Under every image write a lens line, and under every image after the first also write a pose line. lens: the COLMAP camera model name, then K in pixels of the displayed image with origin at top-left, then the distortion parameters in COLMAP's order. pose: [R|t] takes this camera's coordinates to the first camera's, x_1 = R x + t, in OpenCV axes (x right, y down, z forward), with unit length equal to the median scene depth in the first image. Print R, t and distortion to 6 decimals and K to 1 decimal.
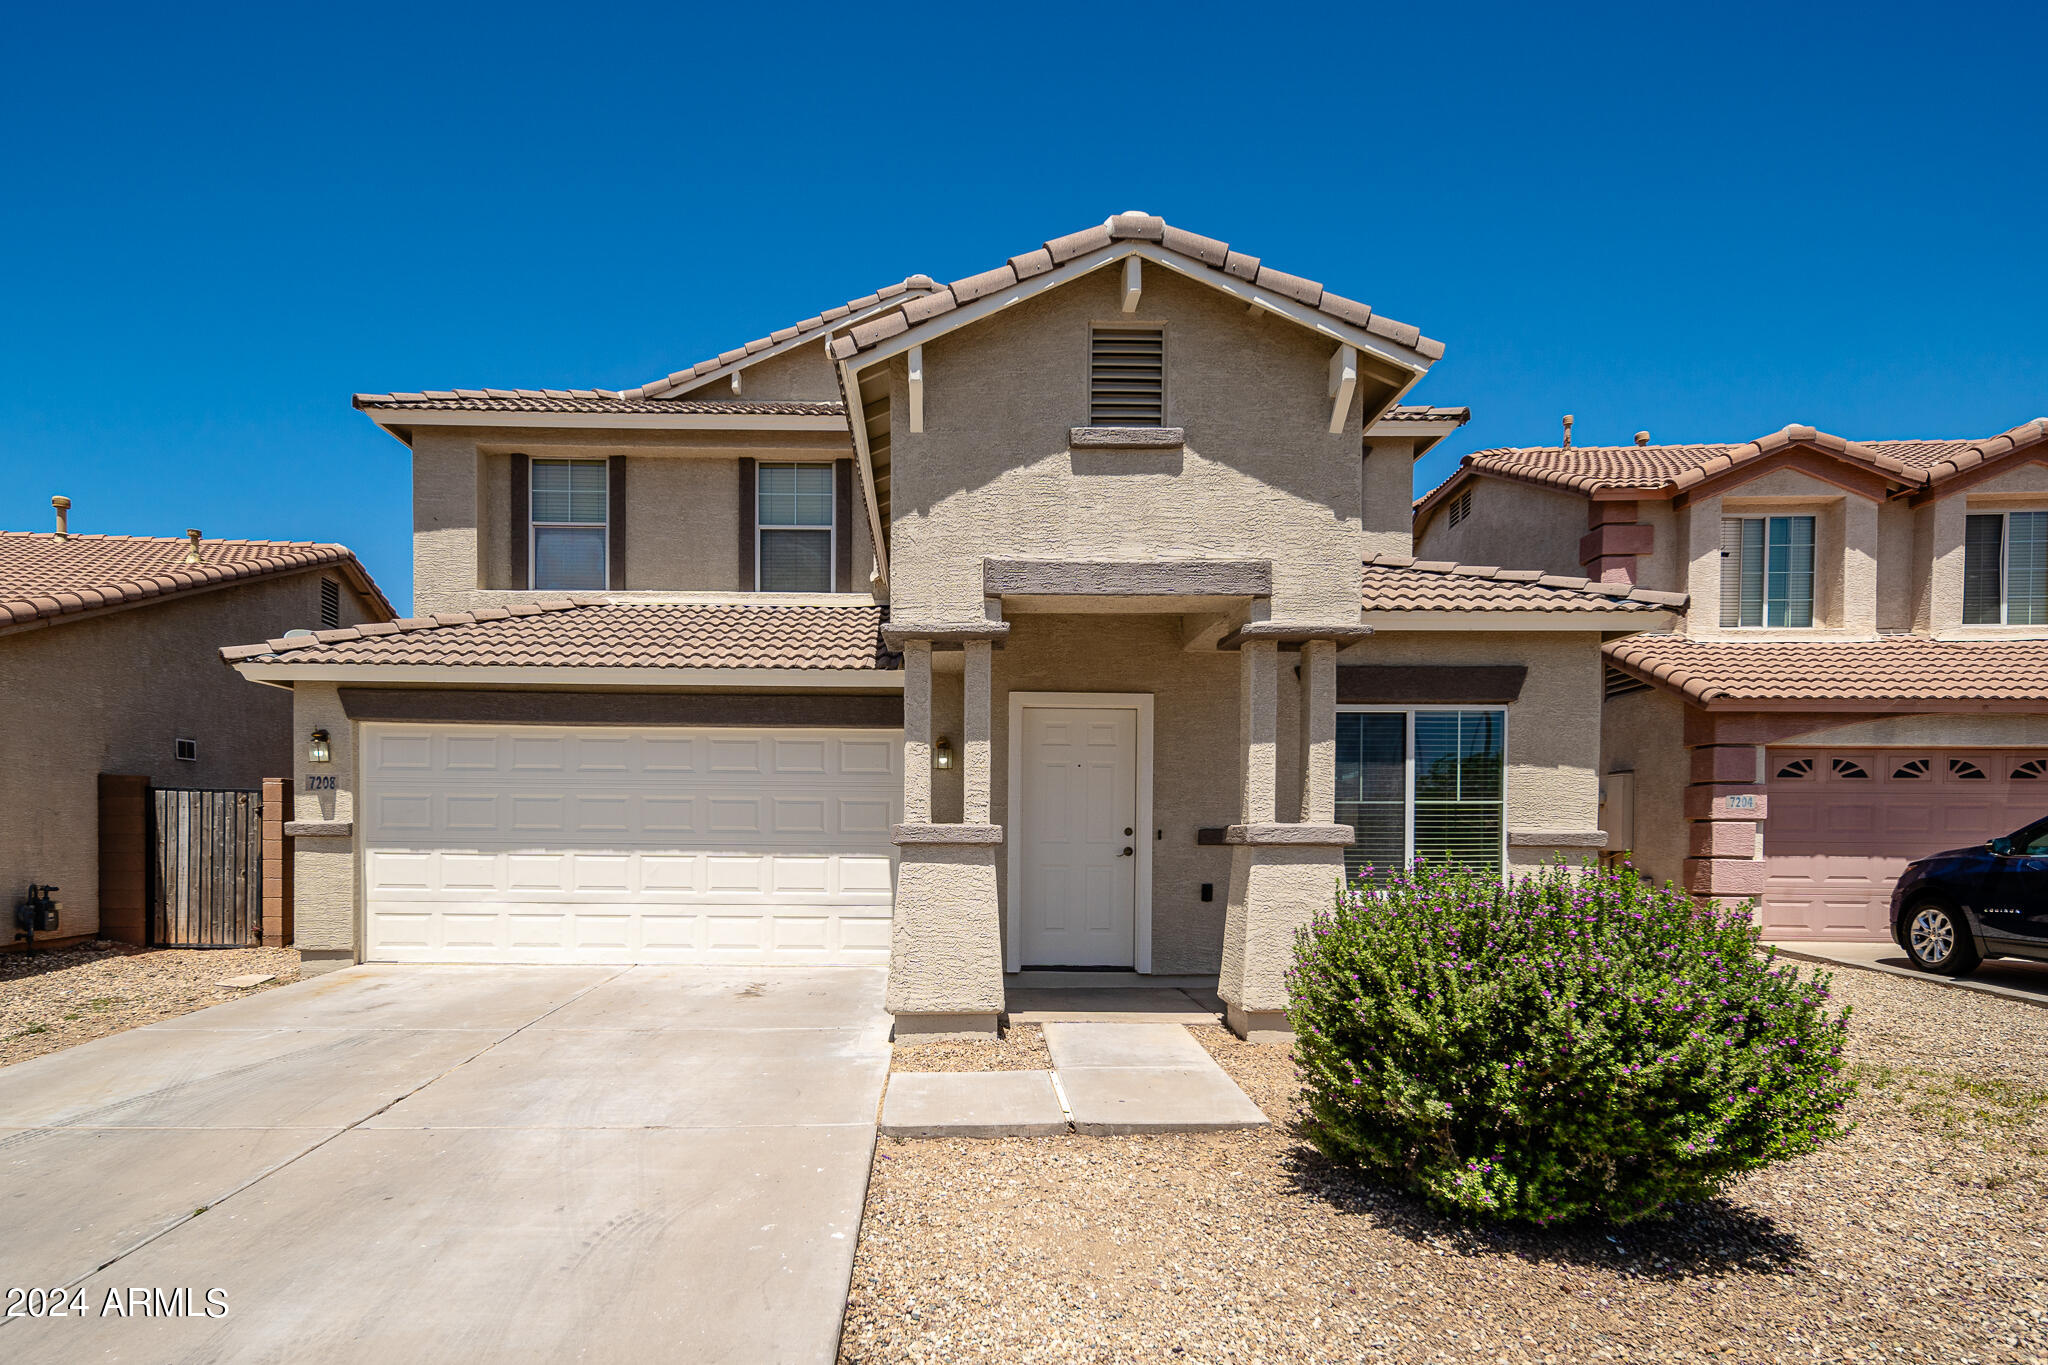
lens RADIAL K [[991.0, 0, 912.4], [0, 991.0, 811.9], [0, 0, 1]] dist [0.003775, -0.000192]
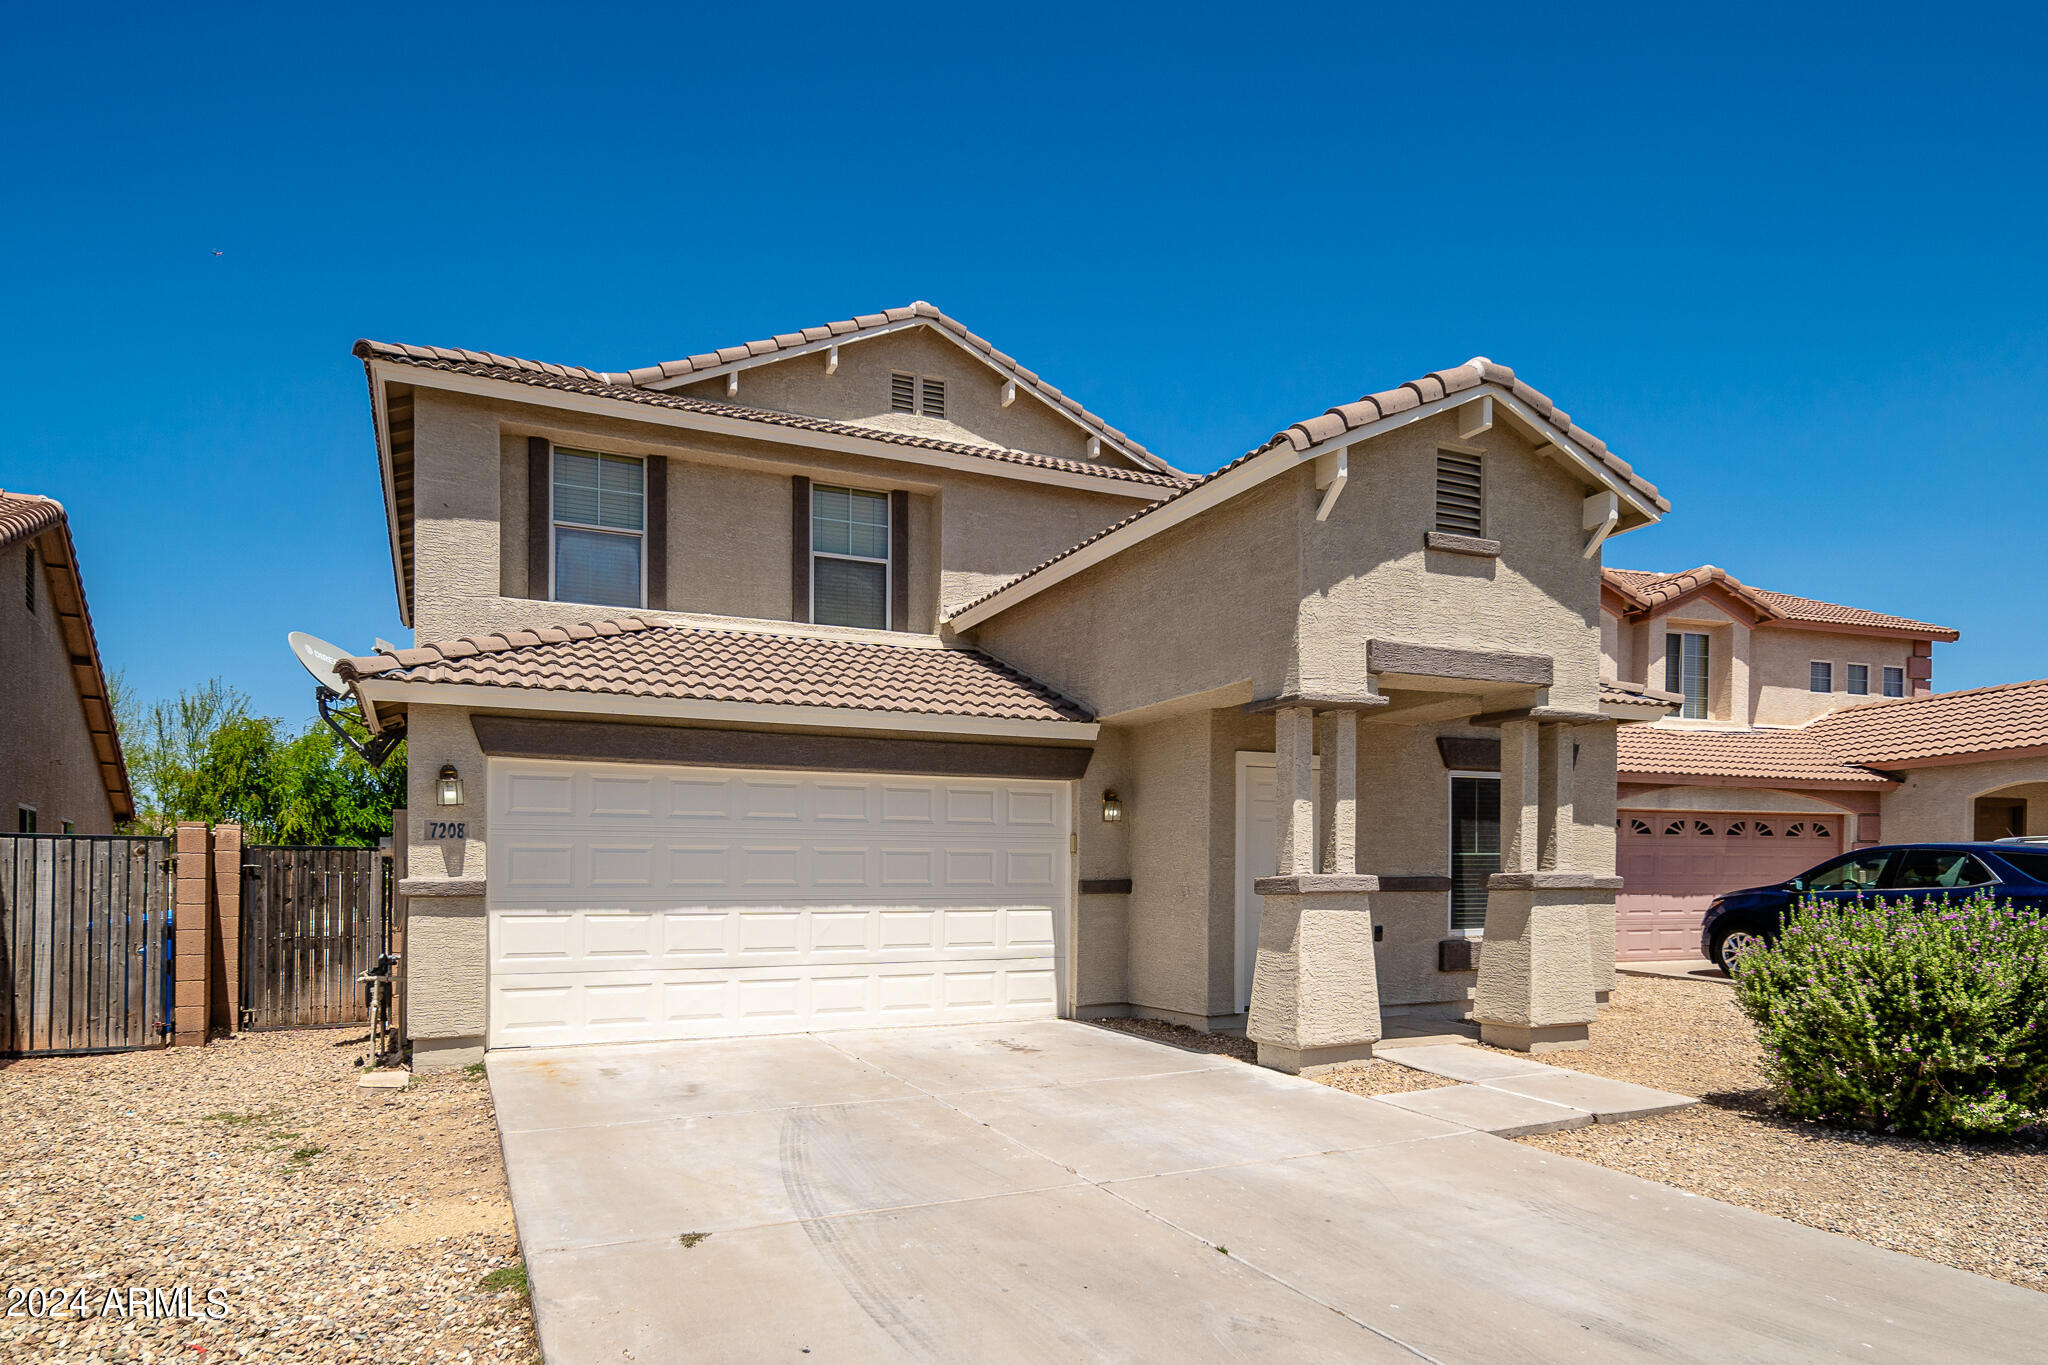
lens RADIAL K [[1117.4, 0, 909.7], [0, 1117.4, 854.6], [0, 0, 1]] dist [0.001416, 0.002100]
pose [[0.927390, -0.001180, 0.374094, -0.570690], [0.003466, 0.999979, -0.005440, -0.003319], [-0.374079, 0.006342, 0.927375, 0.011822]]
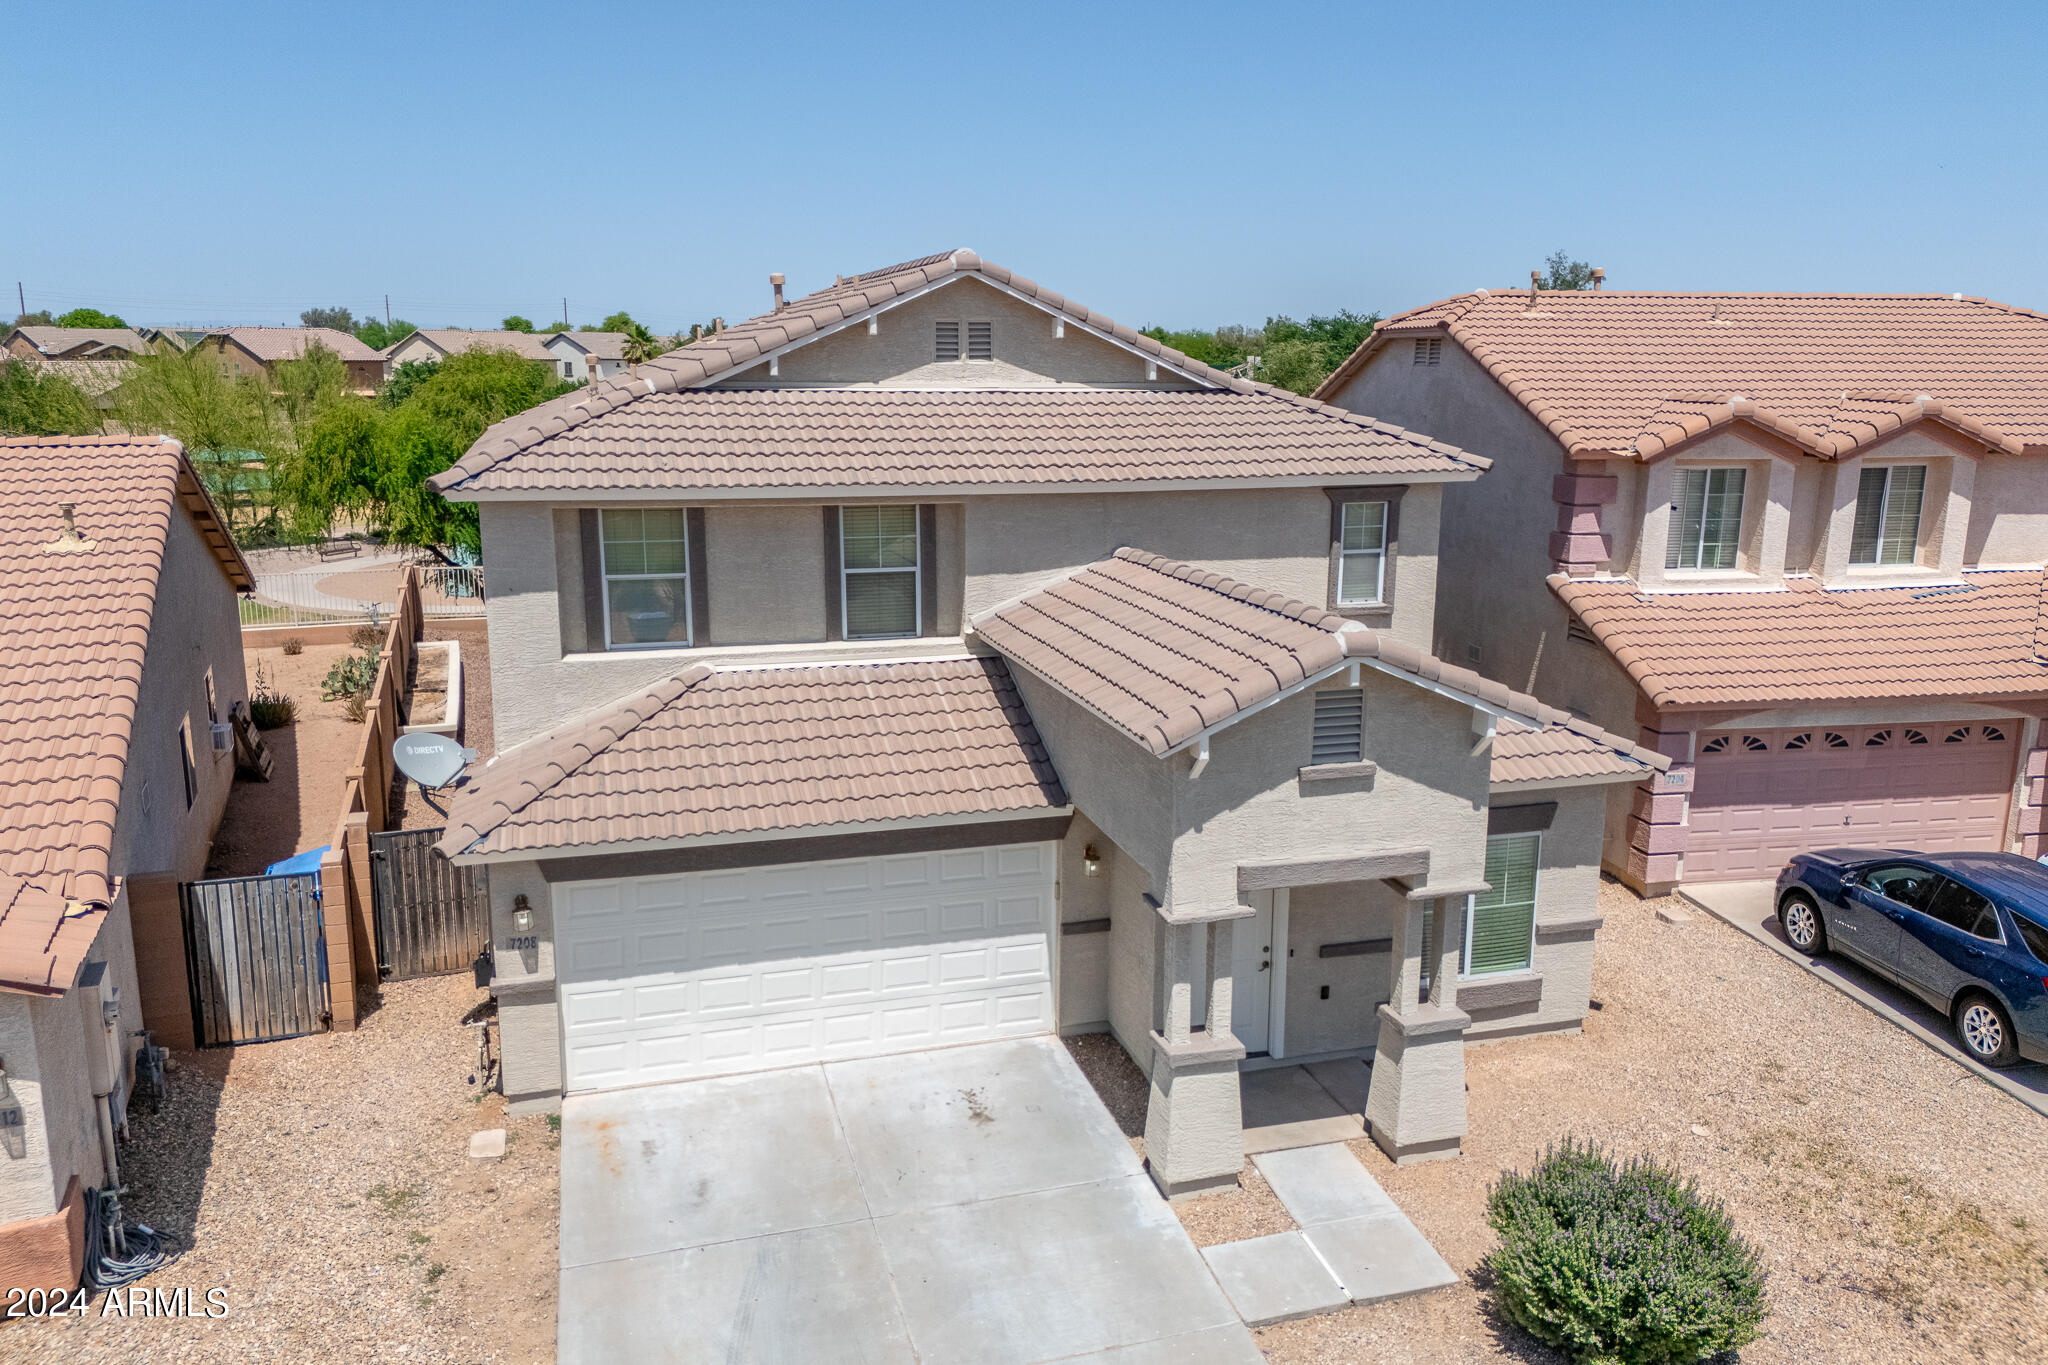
lens RADIAL K [[1371.4, 0, 926.3], [0, 1371.4, 615.5], [0, 0, 1]] dist [0.036629, -0.002628]
pose [[0.971605, -0.054607, 0.230220, -0.485991], [0.014806, 0.985128, 0.171182, -0.591129], [-0.236144, -0.162913, 0.957964, -0.412348]]
